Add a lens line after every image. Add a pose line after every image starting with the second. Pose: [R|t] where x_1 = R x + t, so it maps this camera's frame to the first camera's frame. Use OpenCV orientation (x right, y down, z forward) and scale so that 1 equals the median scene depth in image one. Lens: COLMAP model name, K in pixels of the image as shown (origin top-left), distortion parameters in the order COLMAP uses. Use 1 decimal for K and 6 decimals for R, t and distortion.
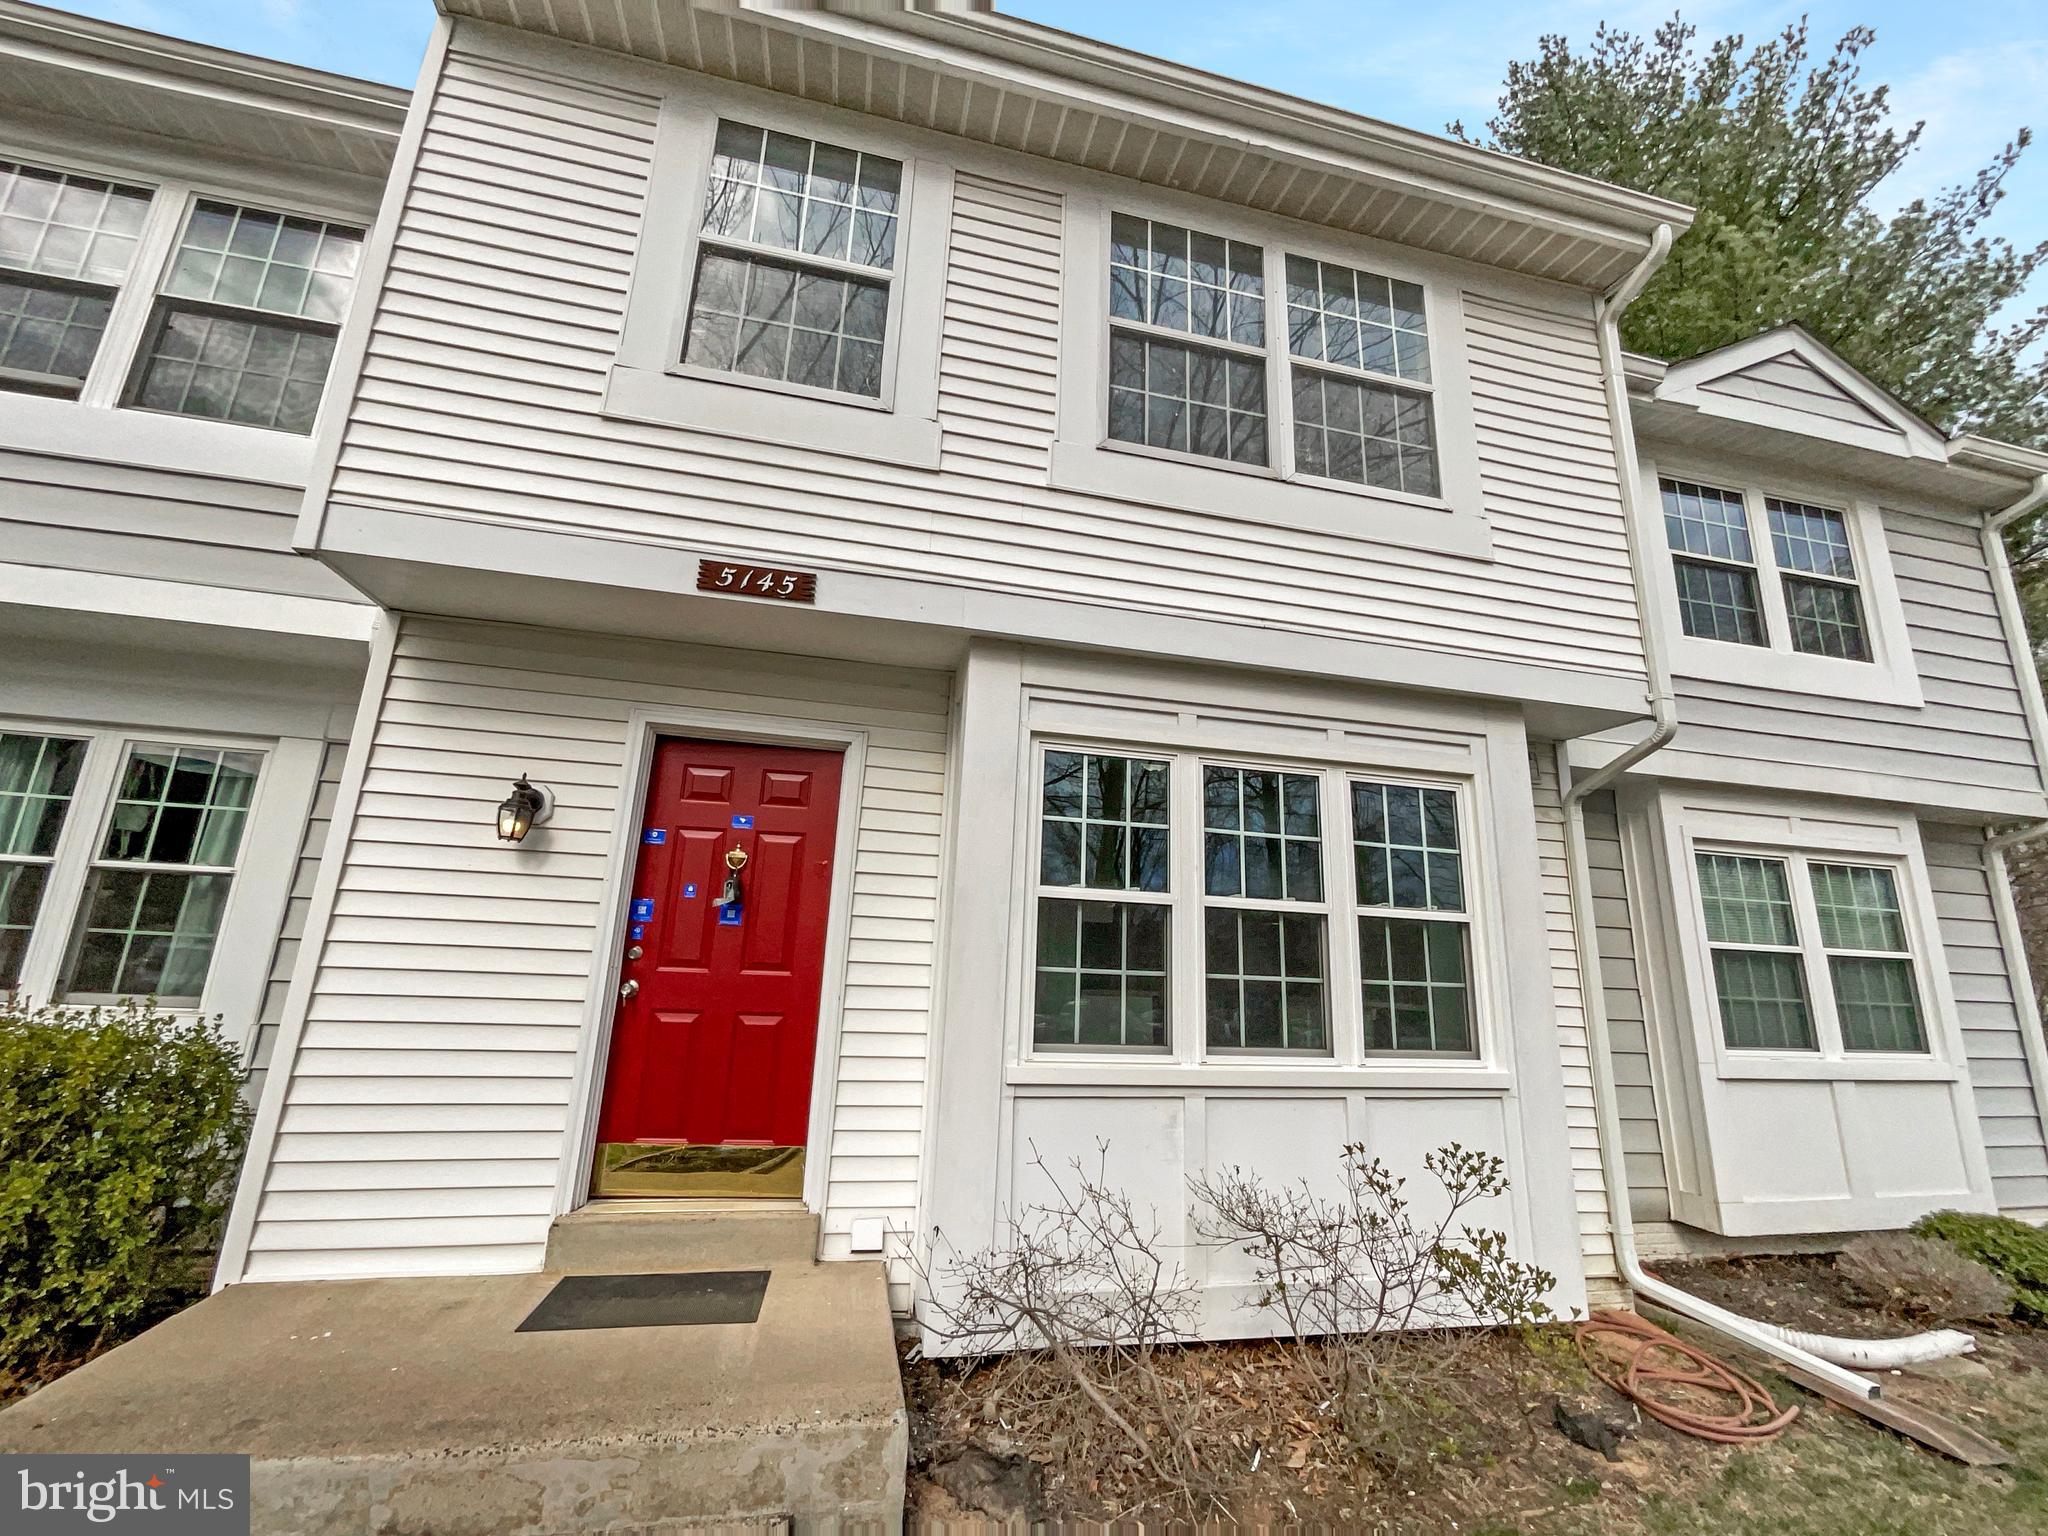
lens RADIAL K [[846.0, 0, 1016.0], [0, 846.0, 770.4], [0, 0, 1]] dist [0.004074, -0.002634]
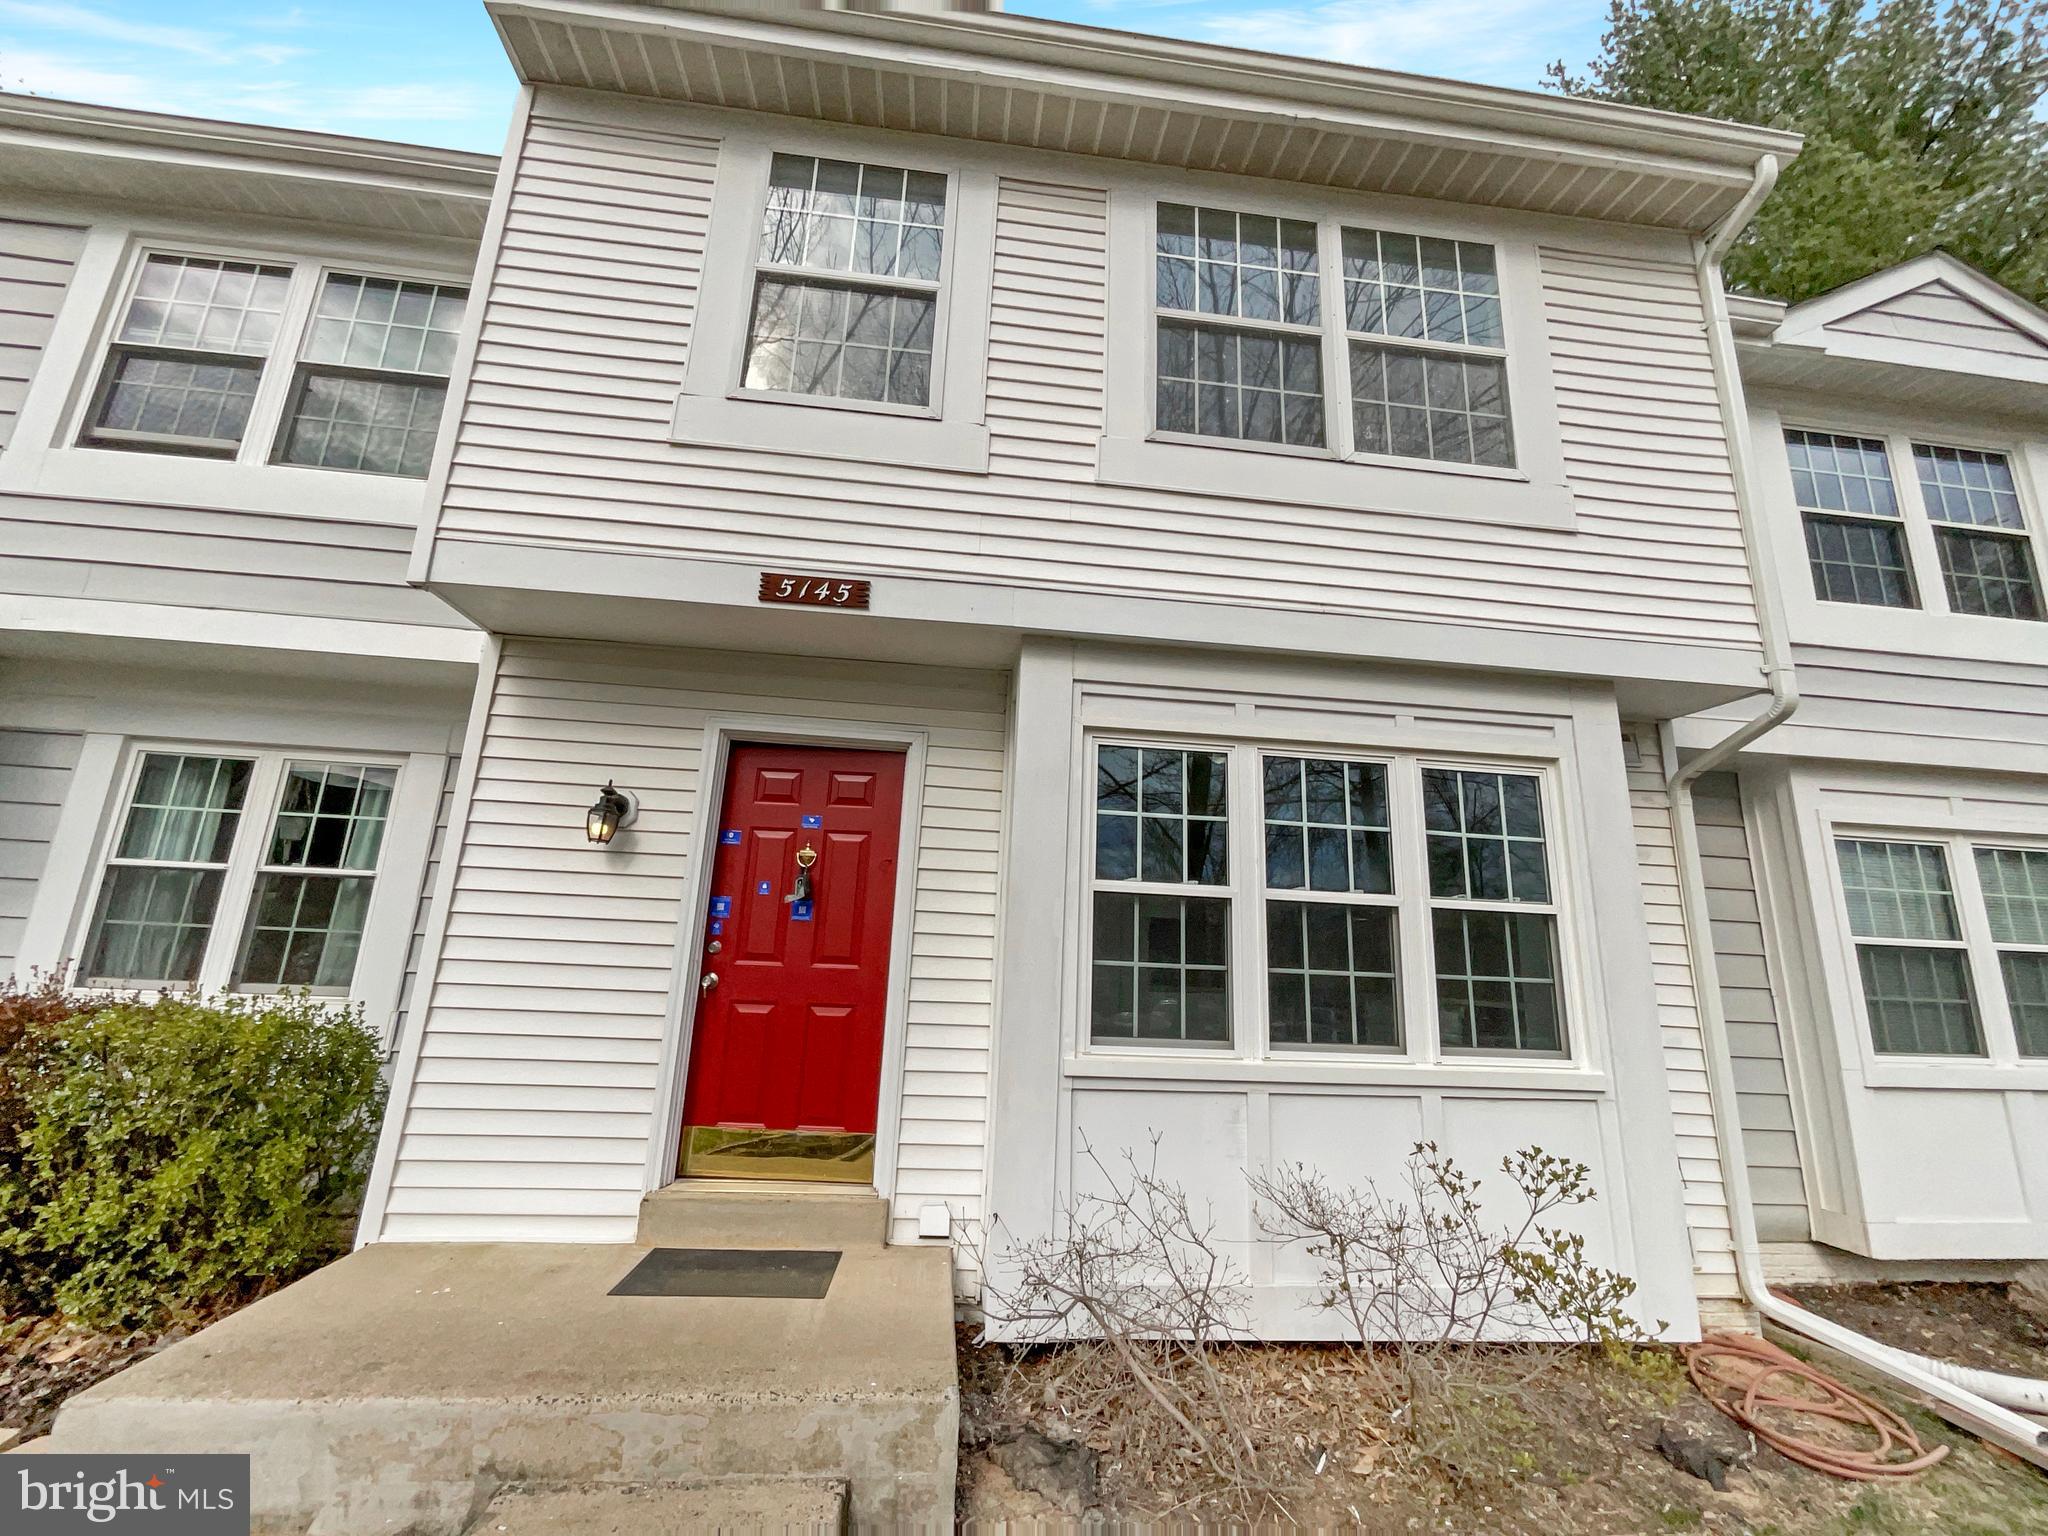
lens RADIAL K [[846.0, 0, 1016.0], [0, 846.0, 770.4], [0, 0, 1]] dist [0.004074, -0.002634]
pose [[0.992985, -0.024834, -0.115606, 0.053135], [0.024816, 0.999691, -0.001597, 0.005675], [0.115610, -0.001283, 0.993294, -0.009068]]
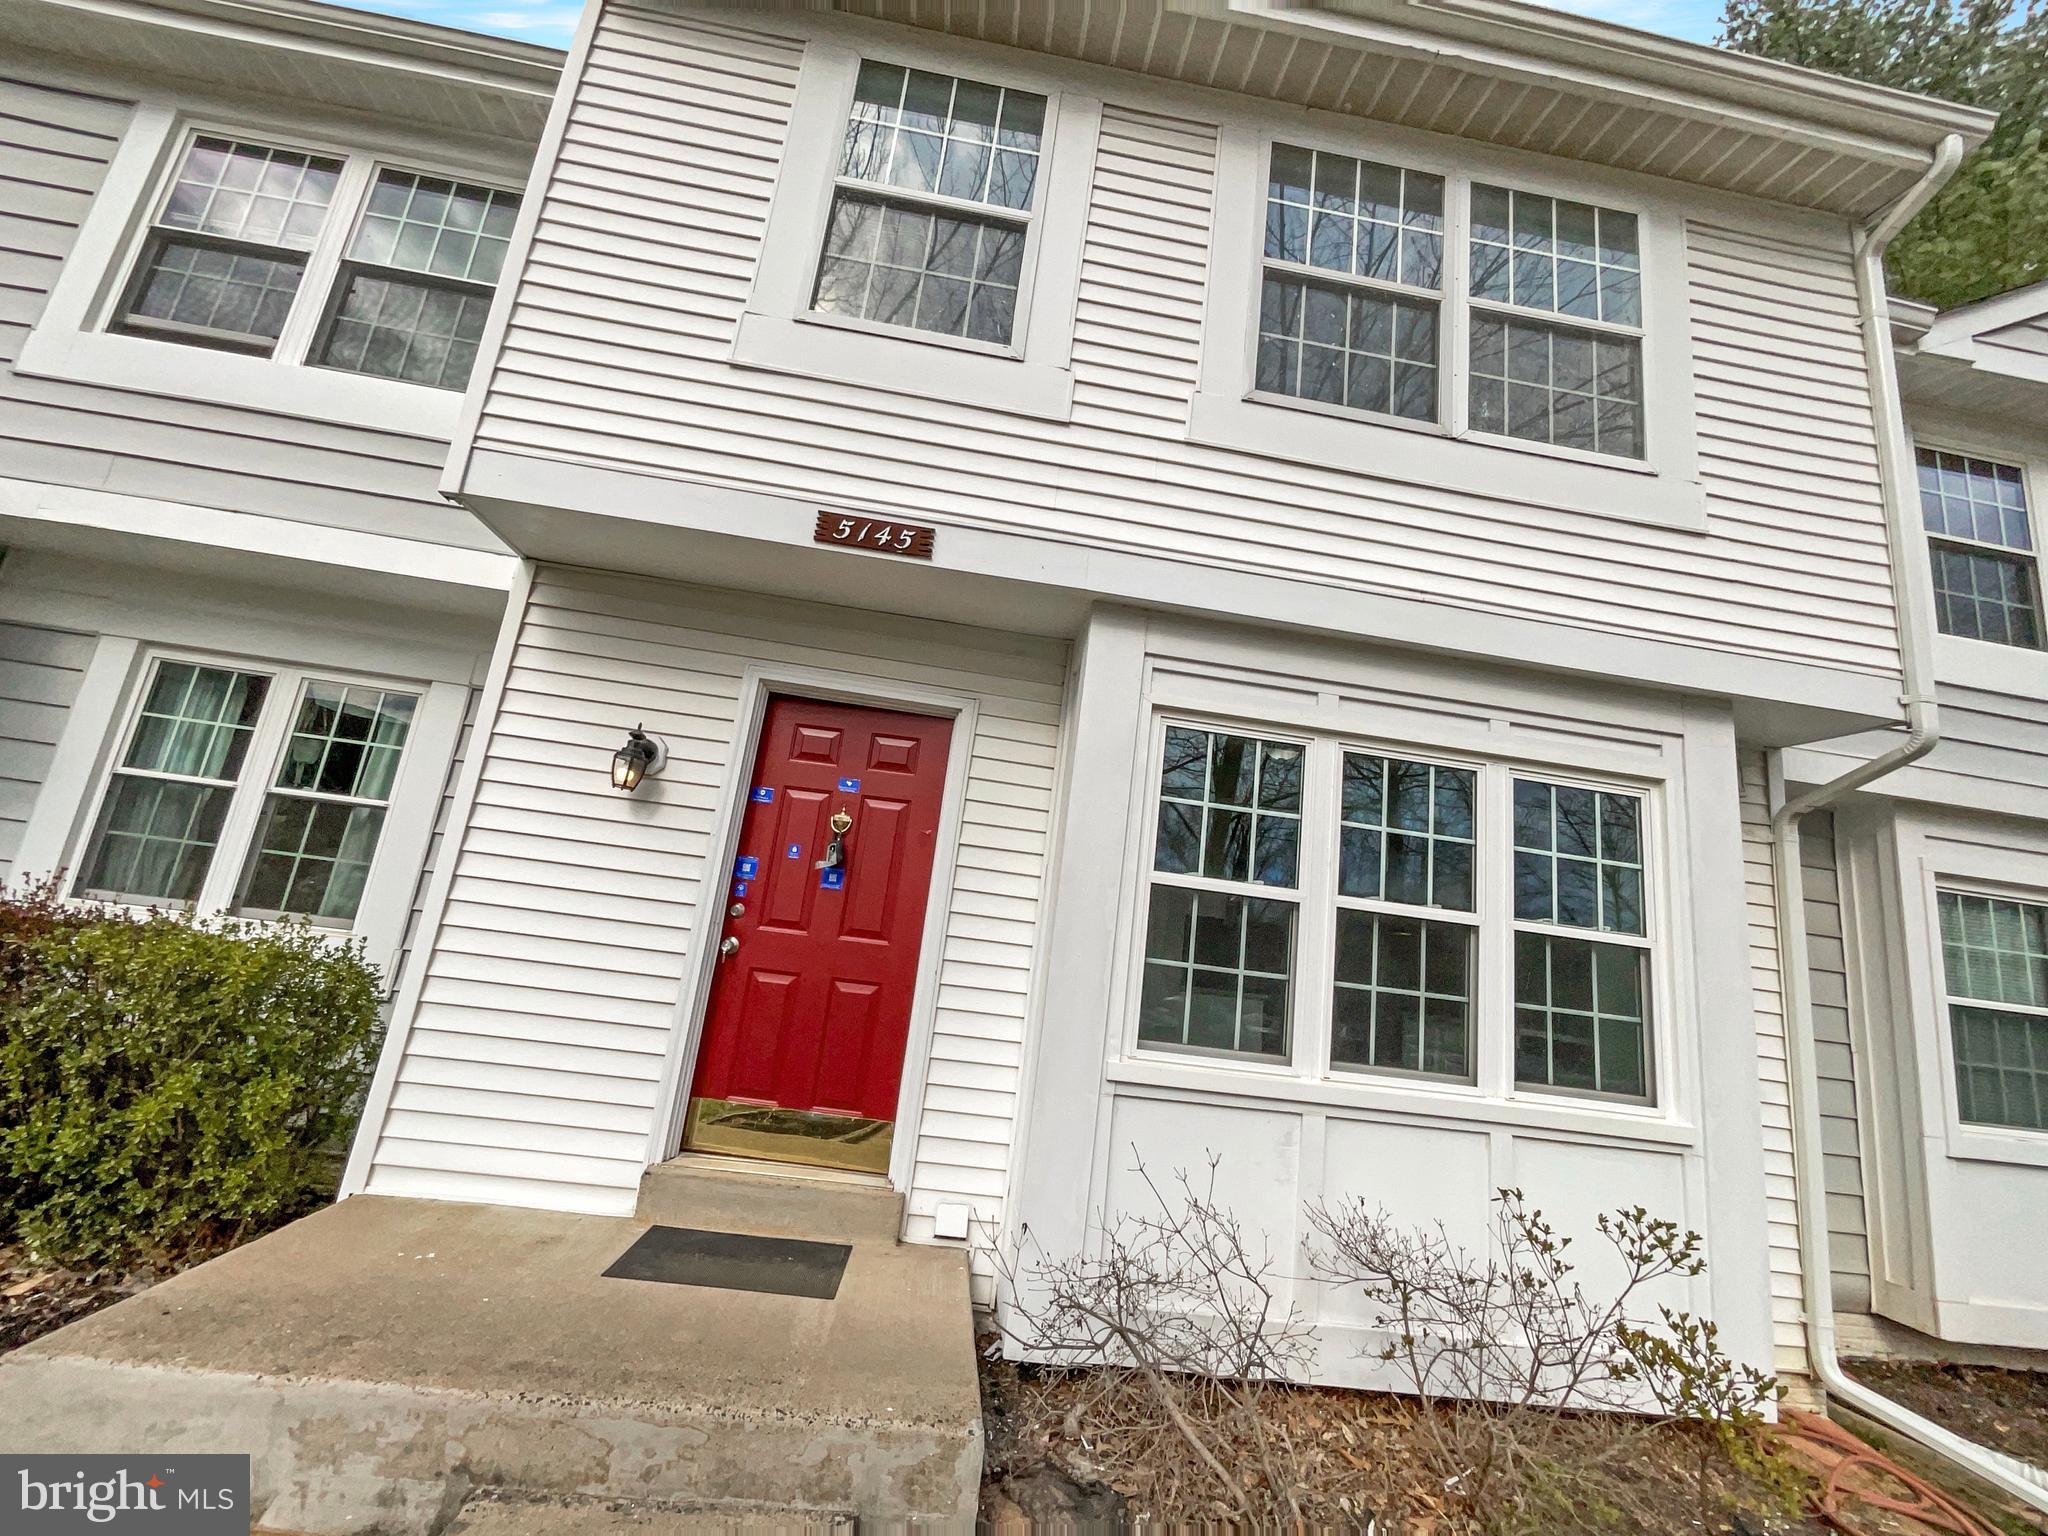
lens RADIAL K [[835.4, 0, 1011.9], [0, 835.4, 769.7], [0, 0, 1]] dist [0.000017, -0.001485]
pose [[0.990009, 0.054536, -0.130032, -0.012722], [-0.052920, 0.998473, 0.015856, 0.018824], [0.130699, -0.008817, 0.991383, 0.072308]]
